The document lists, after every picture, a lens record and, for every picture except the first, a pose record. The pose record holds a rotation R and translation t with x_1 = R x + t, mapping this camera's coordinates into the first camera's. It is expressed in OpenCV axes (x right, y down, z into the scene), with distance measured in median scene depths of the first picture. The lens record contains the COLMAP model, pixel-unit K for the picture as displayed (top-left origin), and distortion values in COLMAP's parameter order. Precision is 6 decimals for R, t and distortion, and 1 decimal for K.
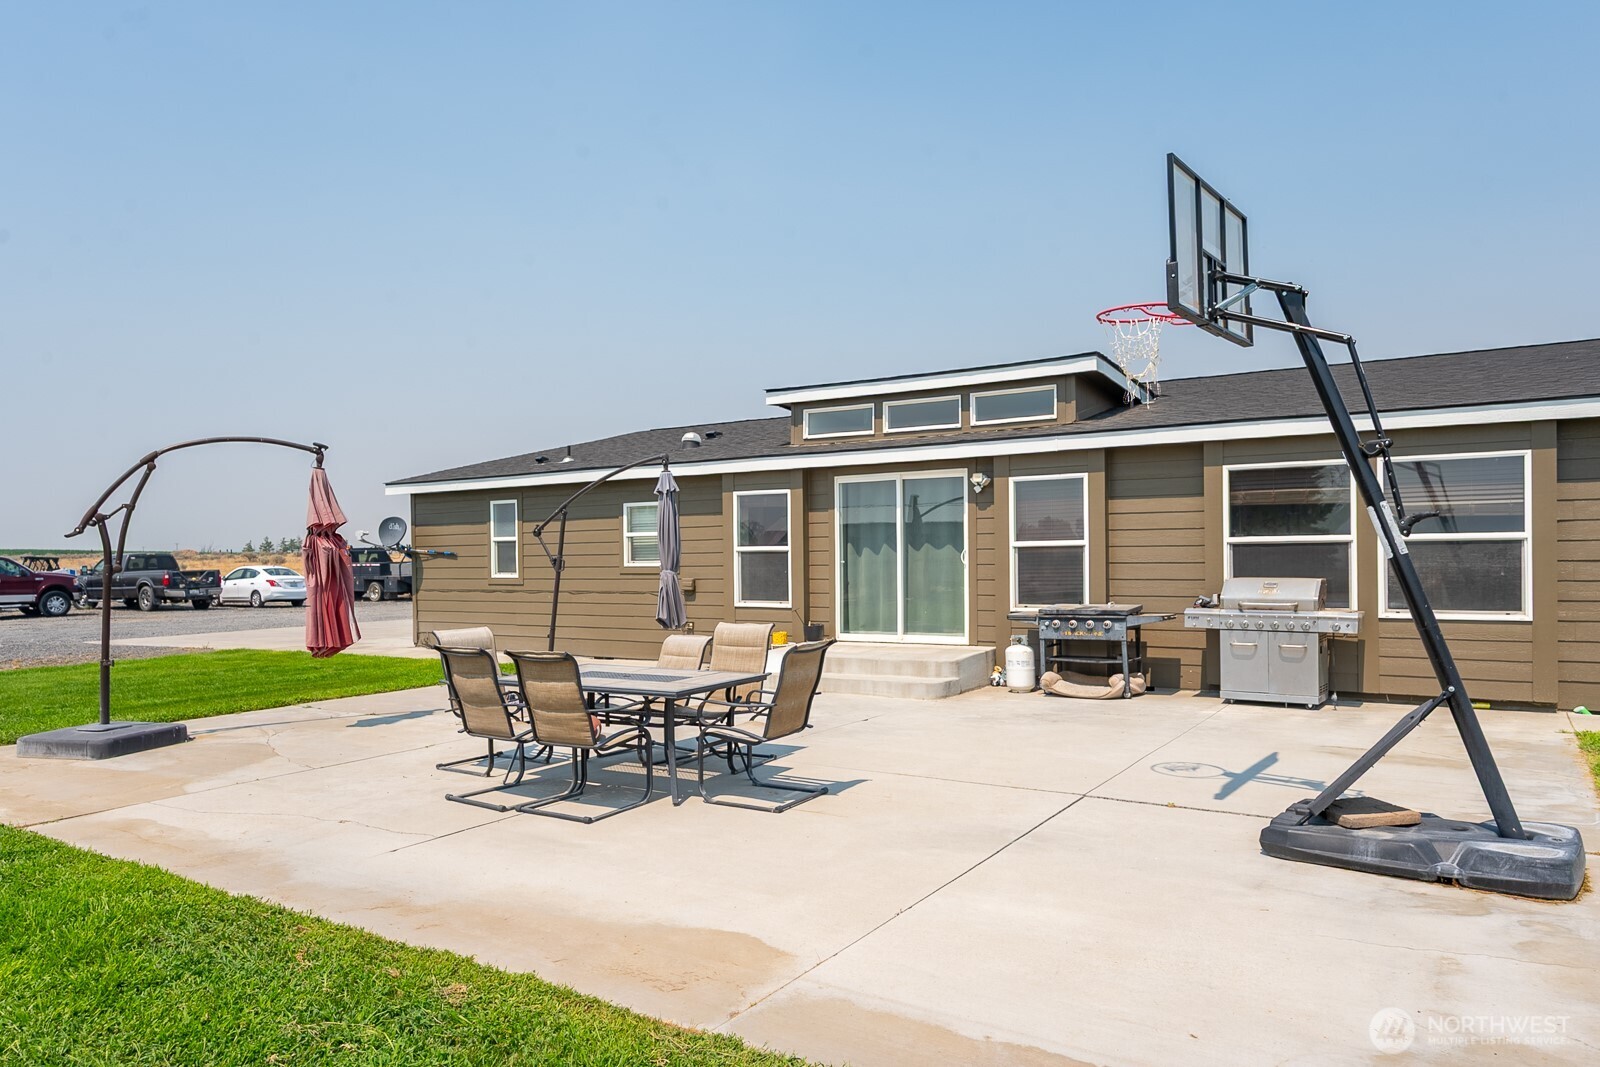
lens RADIAL K [[1070.9, 0, 800.1], [0, 1070.9, 538.3], [0, 0, 1]] dist [-0.004868, -0.003277]
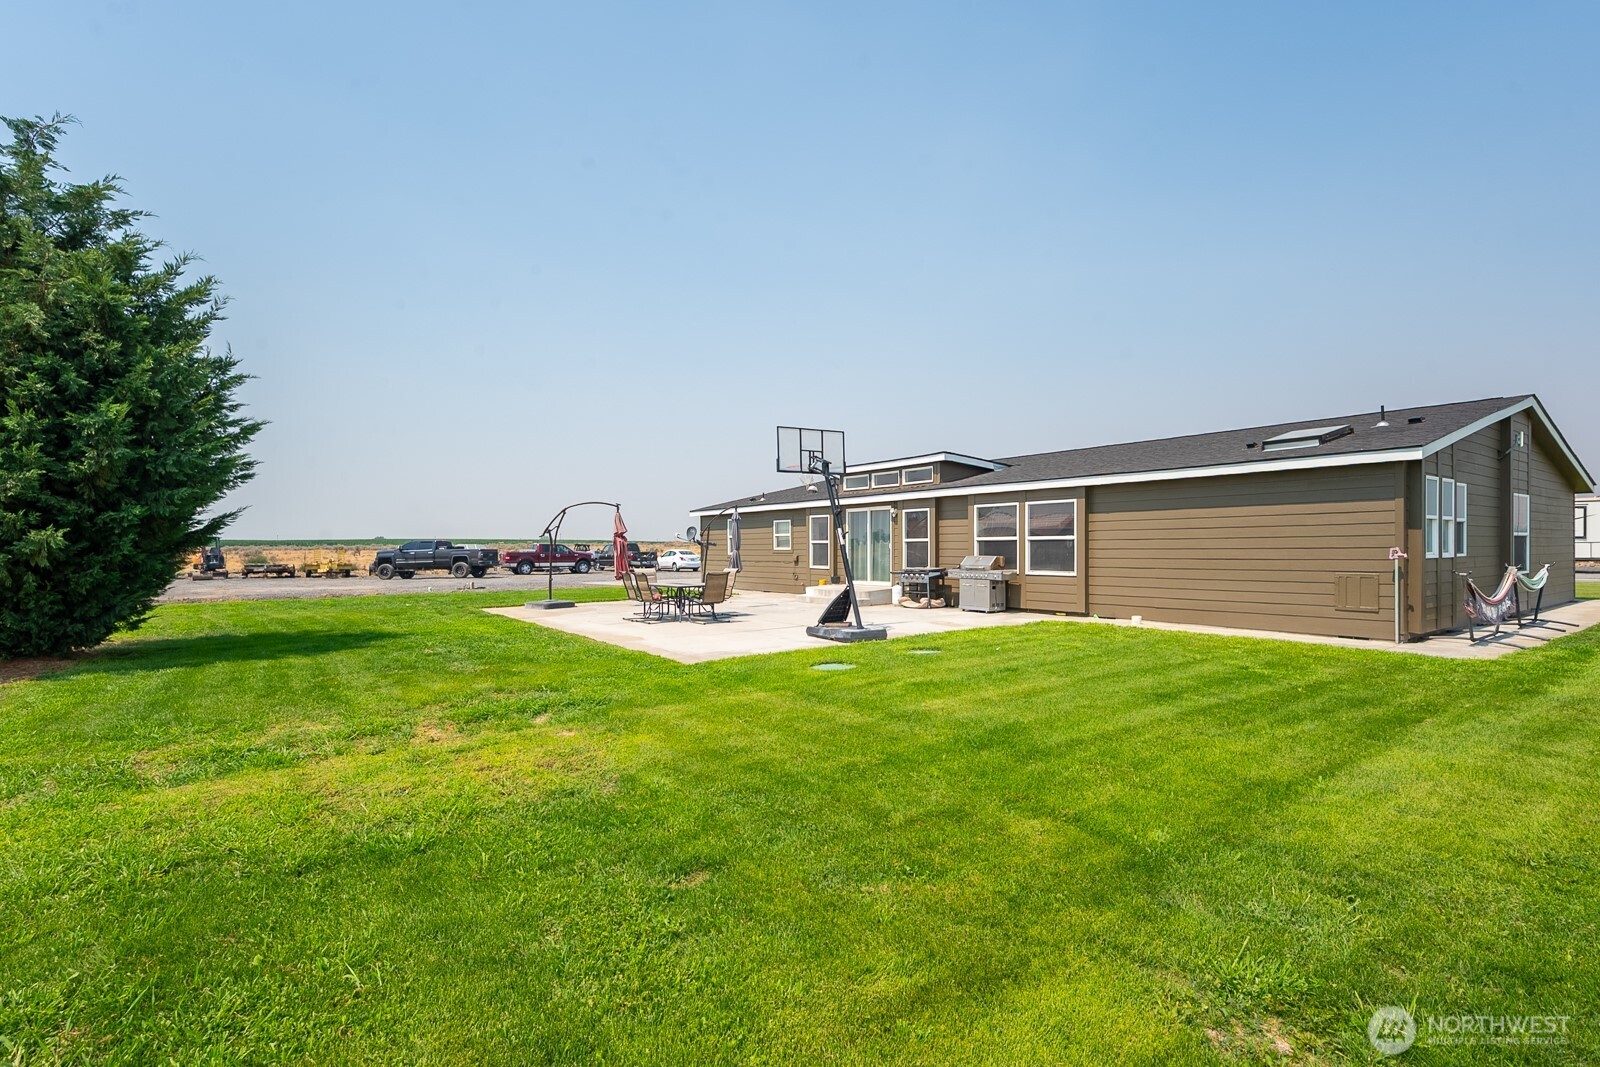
lens RADIAL K [[738.2, 0, 801.8], [0, 738.2, 541.0], [0, 0, 1]] dist [-0.002924, 0.000033]
pose [[0.935724, 0.003758, -0.352713, 0.457457], [-0.000504, 0.999956, 0.009318, -0.006073], [0.352733, -0.008541, 0.935685, -0.423240]]
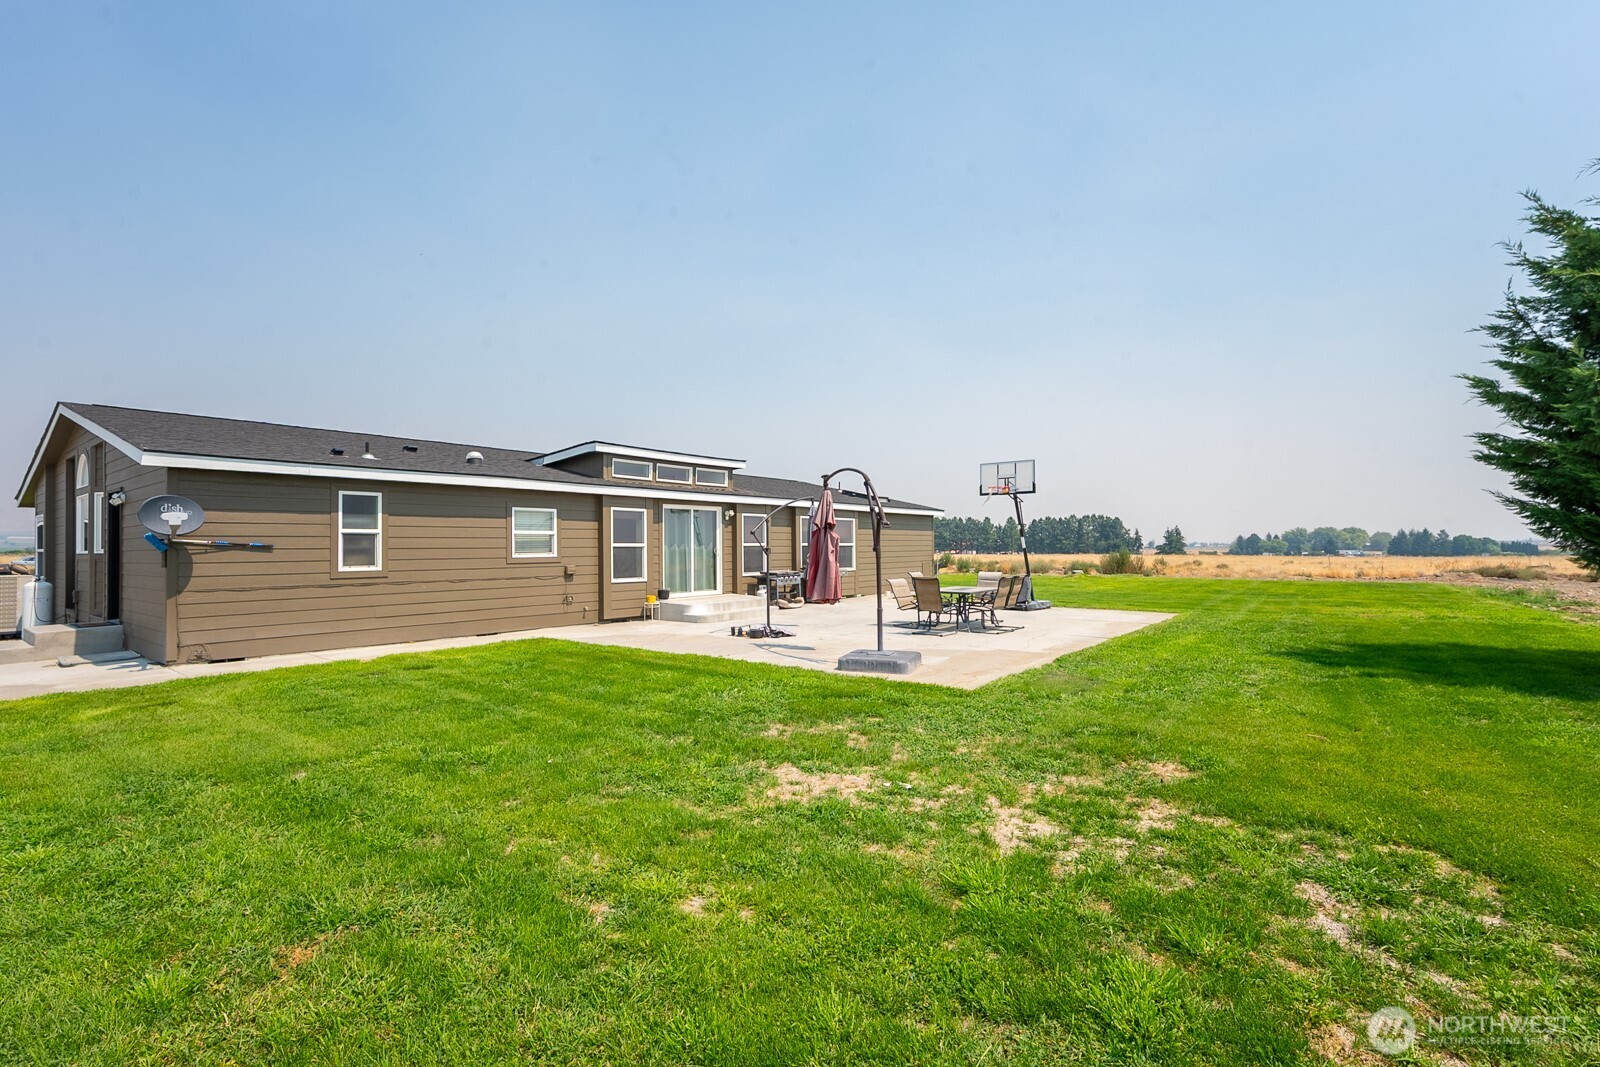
lens RADIAL K [[738.2, 0, 801.8], [0, 738.2, 540.4], [0, 0, 1]] dist [-0.002924, 0.000033]
pose [[0.086102, 0.025724, 0.995954, -1.081851], [-0.004639, 0.999666, -0.025418, 0.028850], [-0.996276, -0.002432, 0.086193, 0.642480]]
